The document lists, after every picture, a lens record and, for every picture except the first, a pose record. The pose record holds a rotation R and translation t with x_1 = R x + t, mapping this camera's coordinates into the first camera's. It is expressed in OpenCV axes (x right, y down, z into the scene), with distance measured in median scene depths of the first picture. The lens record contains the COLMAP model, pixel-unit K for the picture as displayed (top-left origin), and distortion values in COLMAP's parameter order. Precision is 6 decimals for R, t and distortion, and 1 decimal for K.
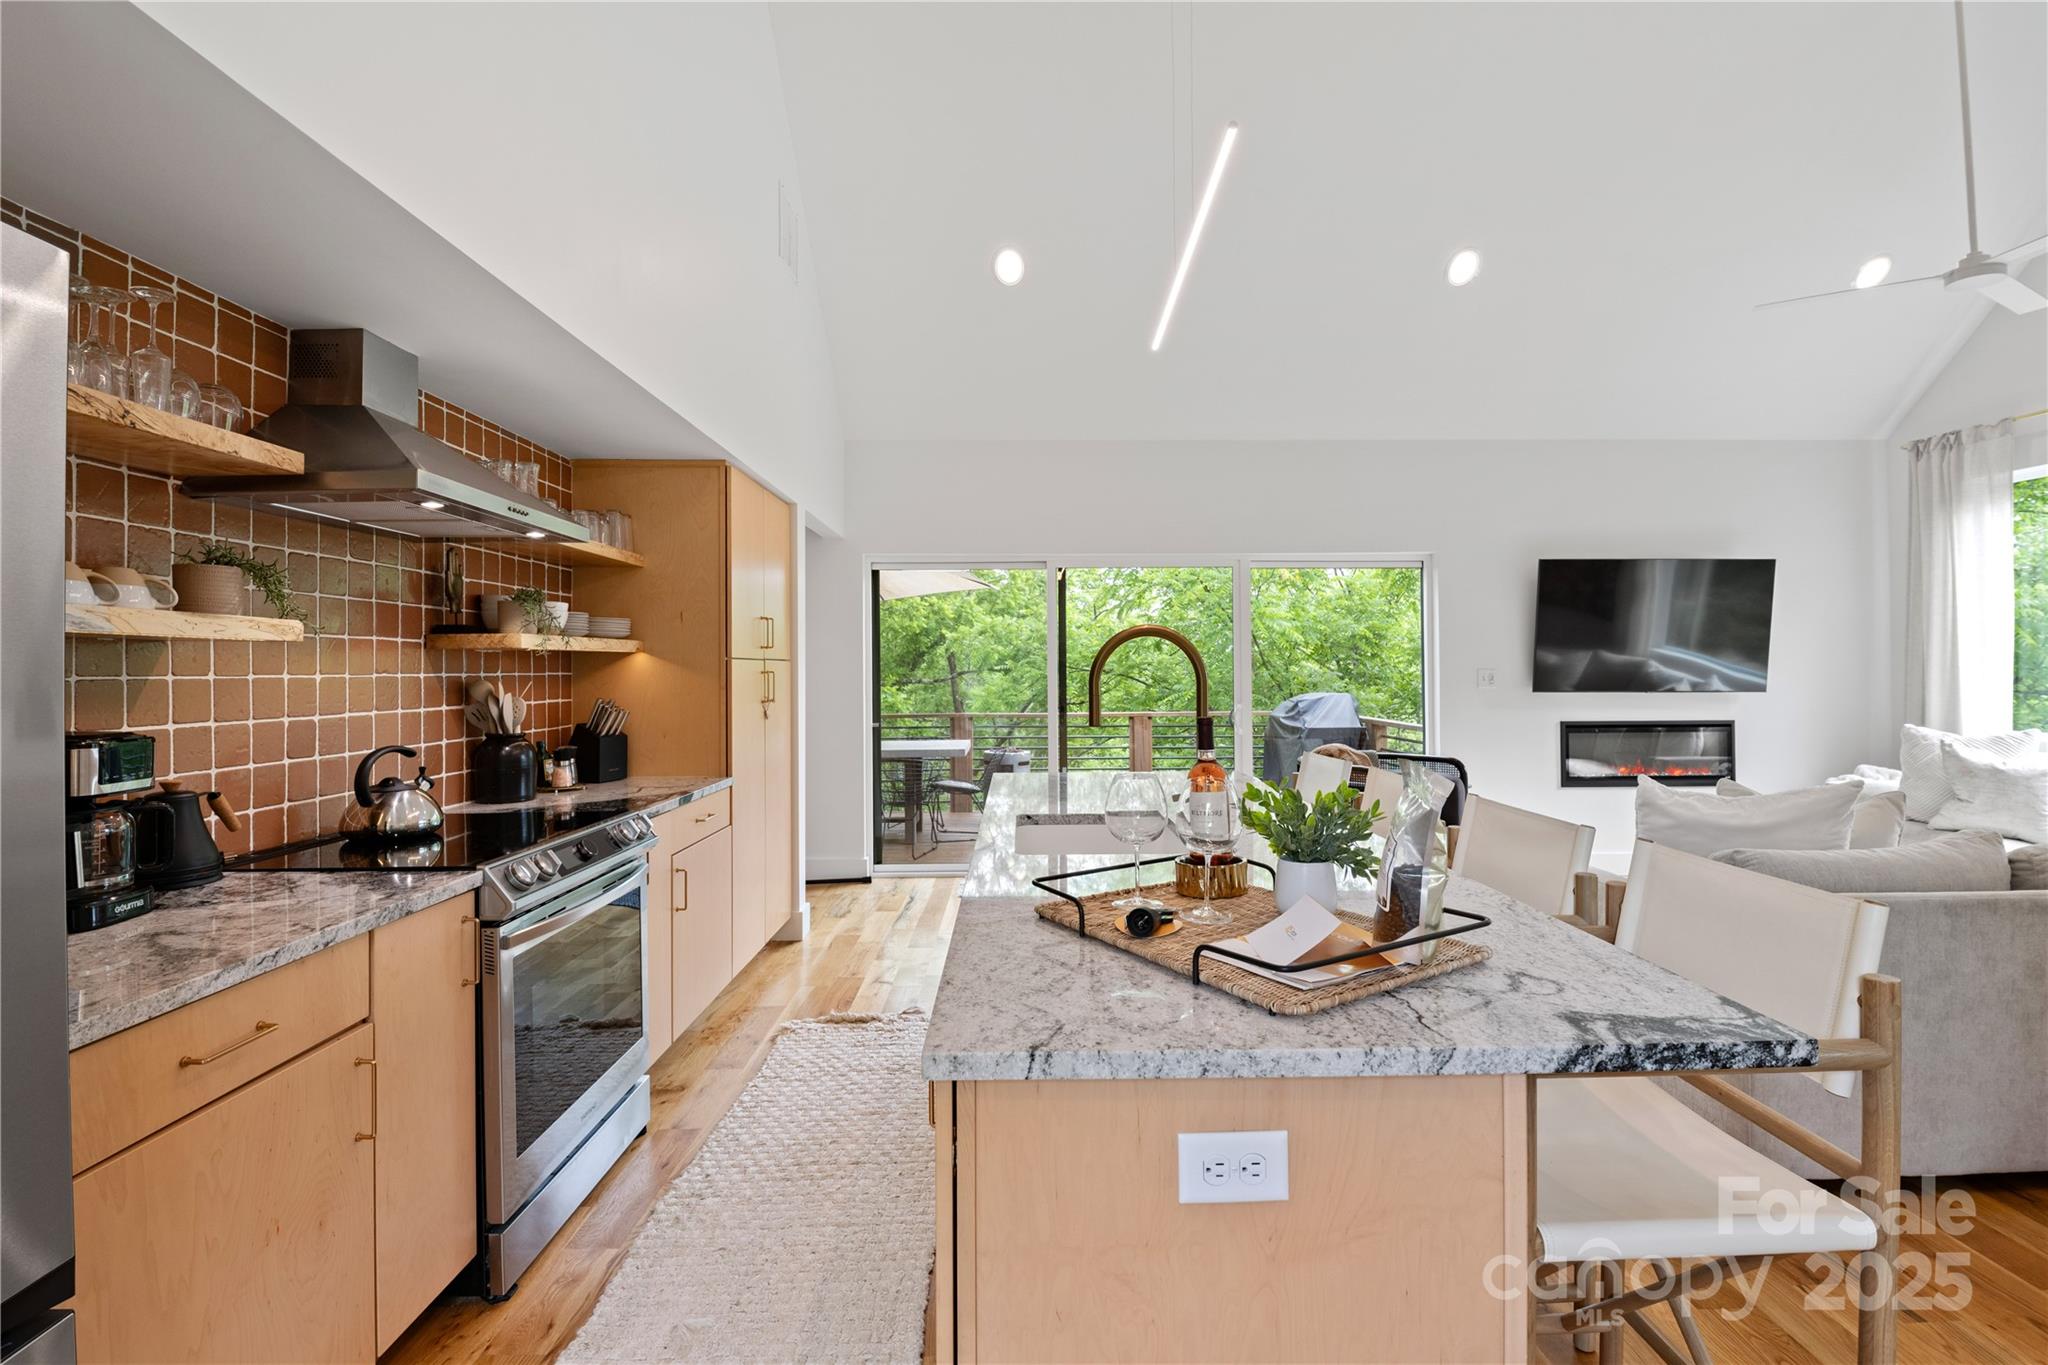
lens RADIAL K [[910.4, 0, 1030.4], [0, 910.4, 666.9], [0, 0, 1]] dist [-0.001141, -0.011653]
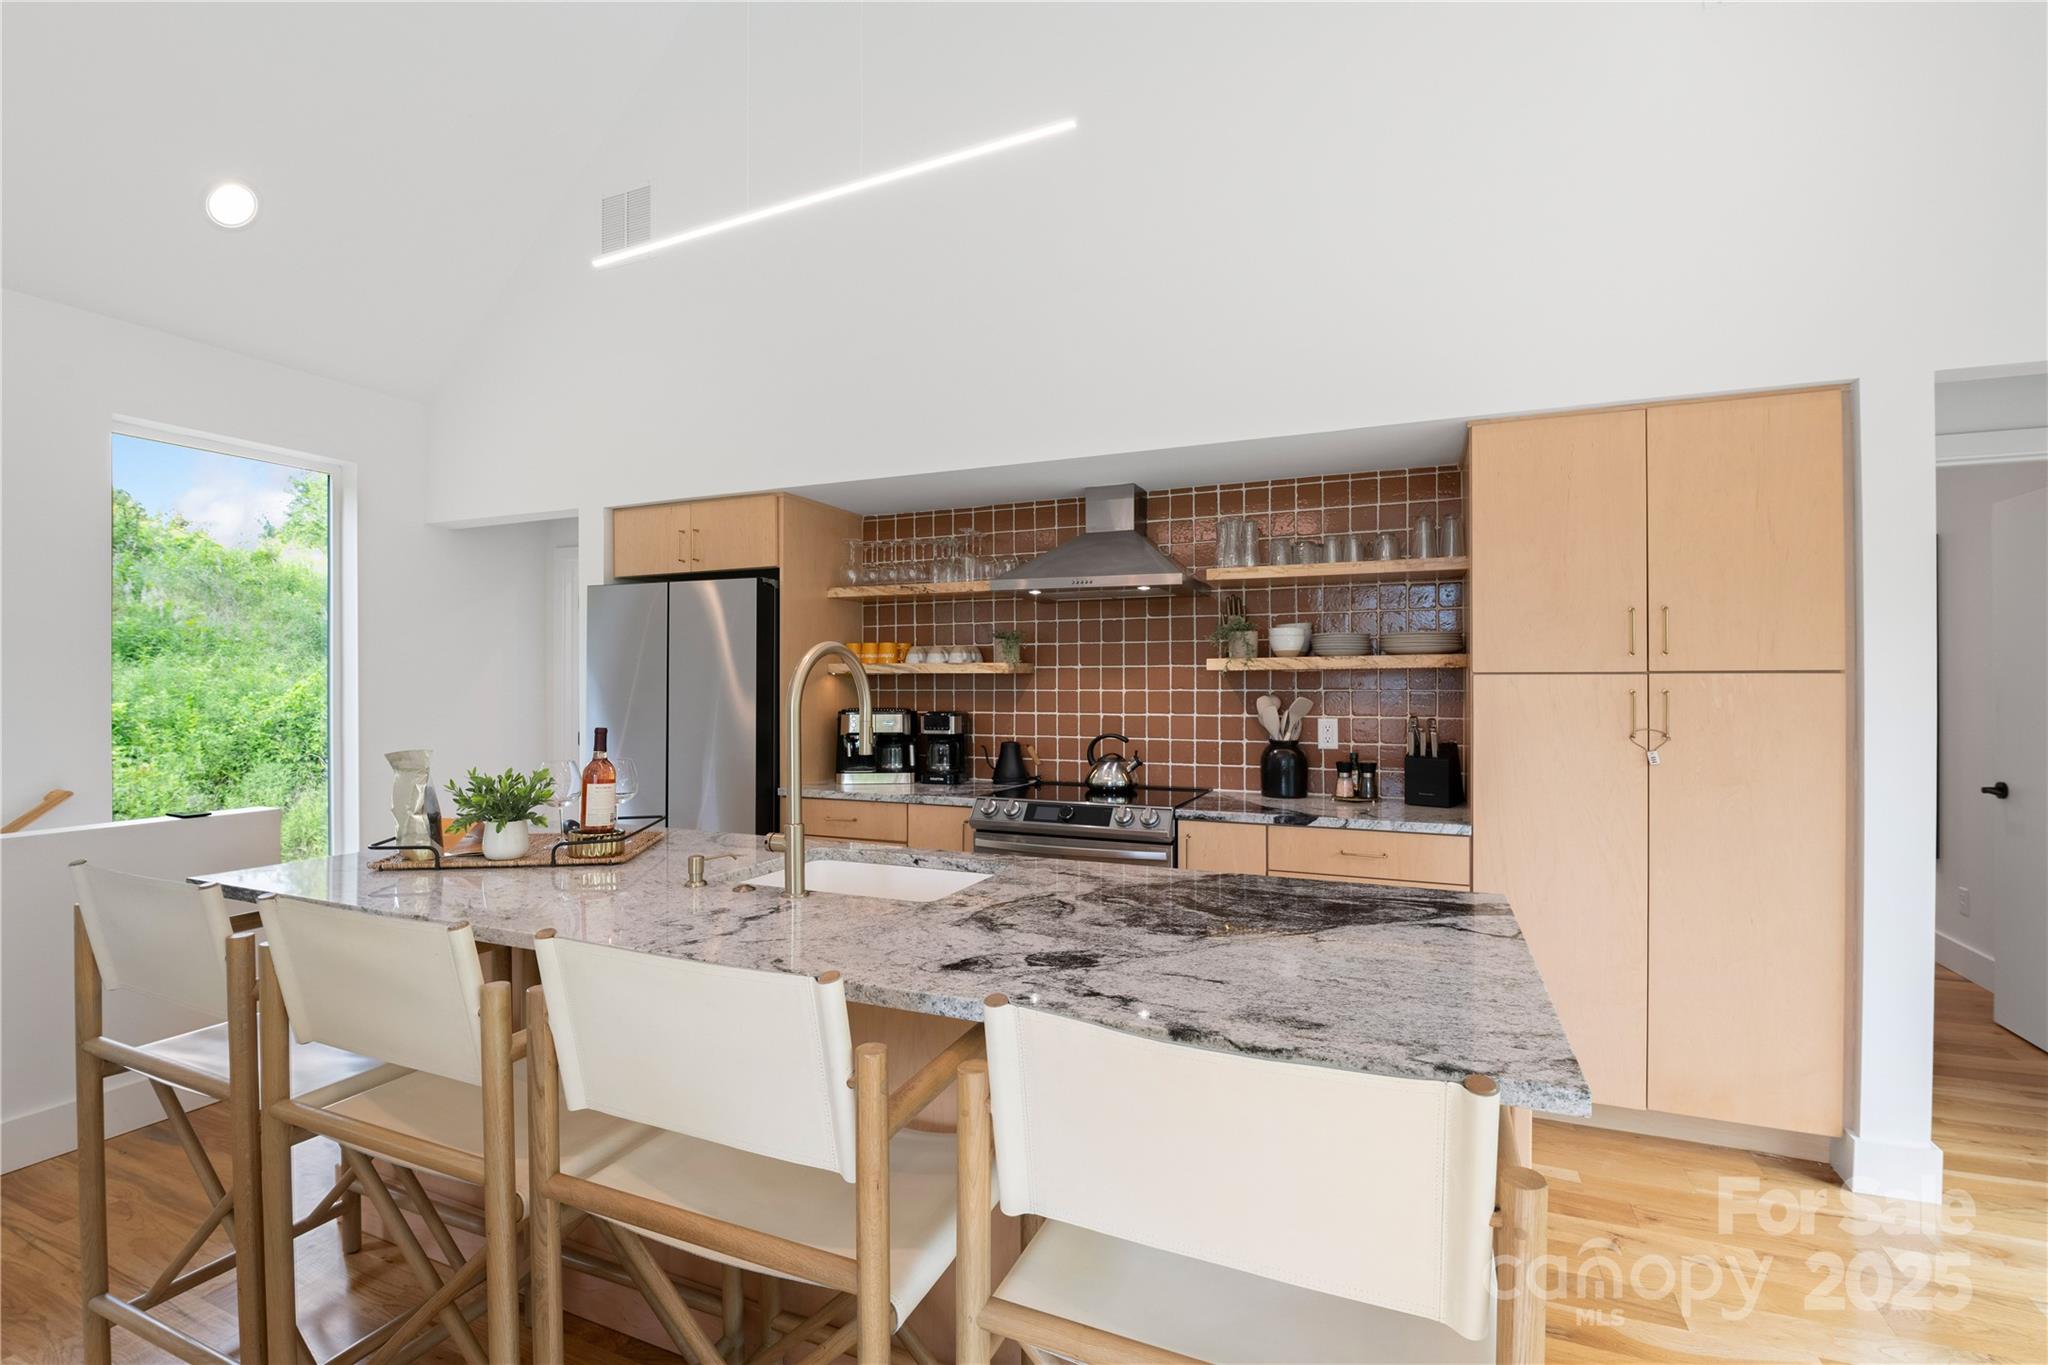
lens RADIAL K [[920.9, 0, 1027.6], [0, 920.9, 676.0], [0, 0, 1]] dist [-0.002832, -0.000346]
pose [[-0.398747, -0.000541, -0.917061, 0.352416], [0.006672, 0.999972, -0.003491, -0.004765], [0.917036, -0.007511, -0.398733, 0.619218]]
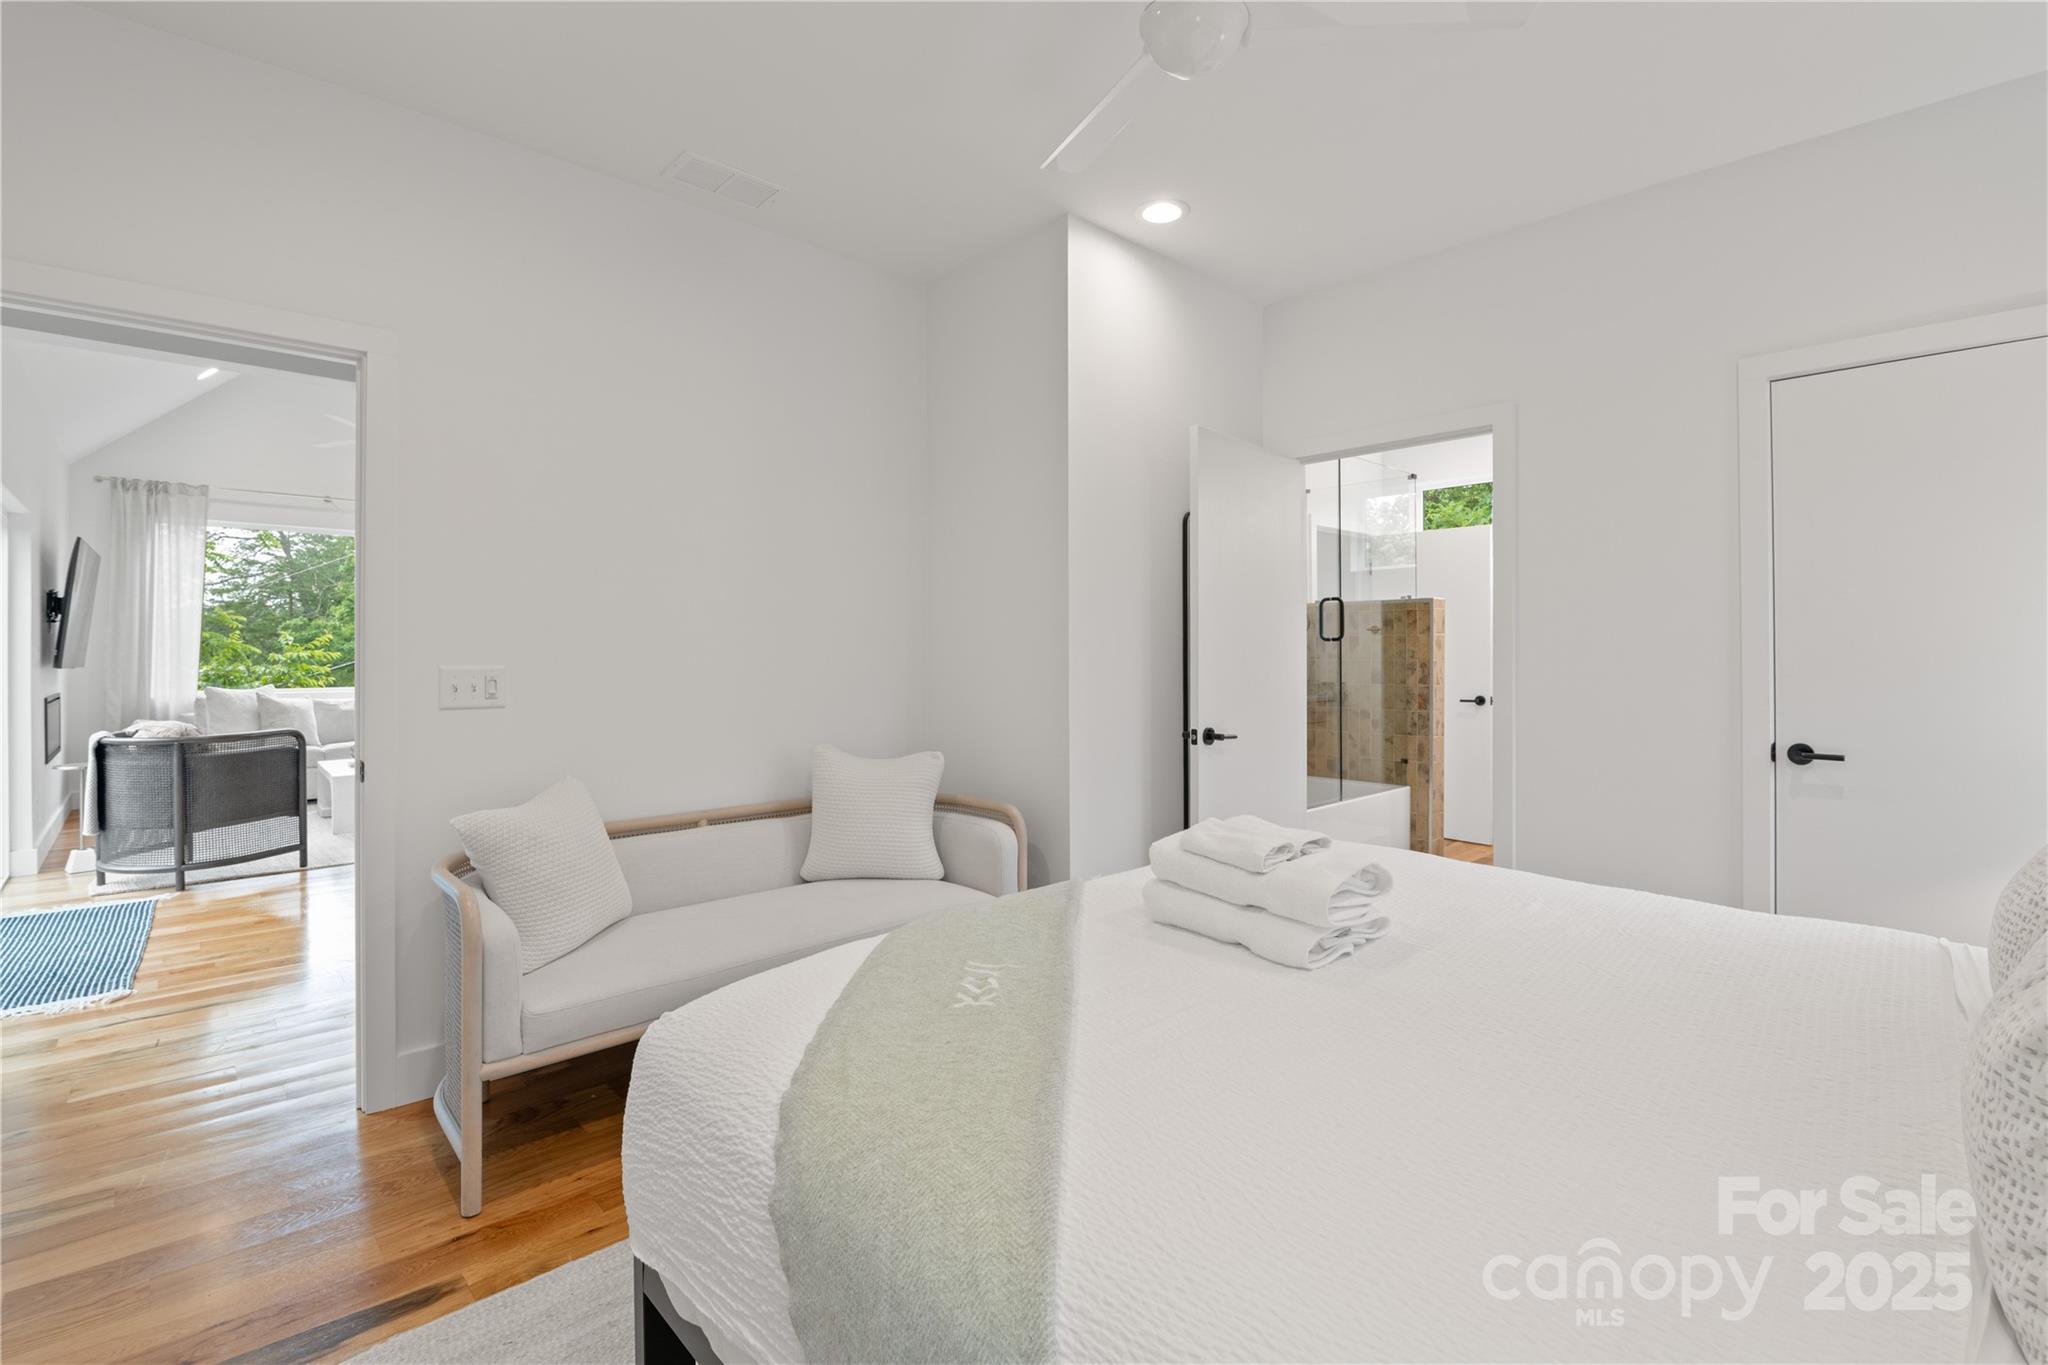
lens RADIAL K [[910.4, 0, 1030.4], [0, 910.4, 666.9], [0, 0, 1]] dist [-0.001141, -0.011653]
pose [[-0.678834, -0.003405, 0.734284, -0.905710], [0.003528, 0.999963, 0.007899, 0.024076], [-0.734283, 0.007953, -0.678797, 0.902958]]
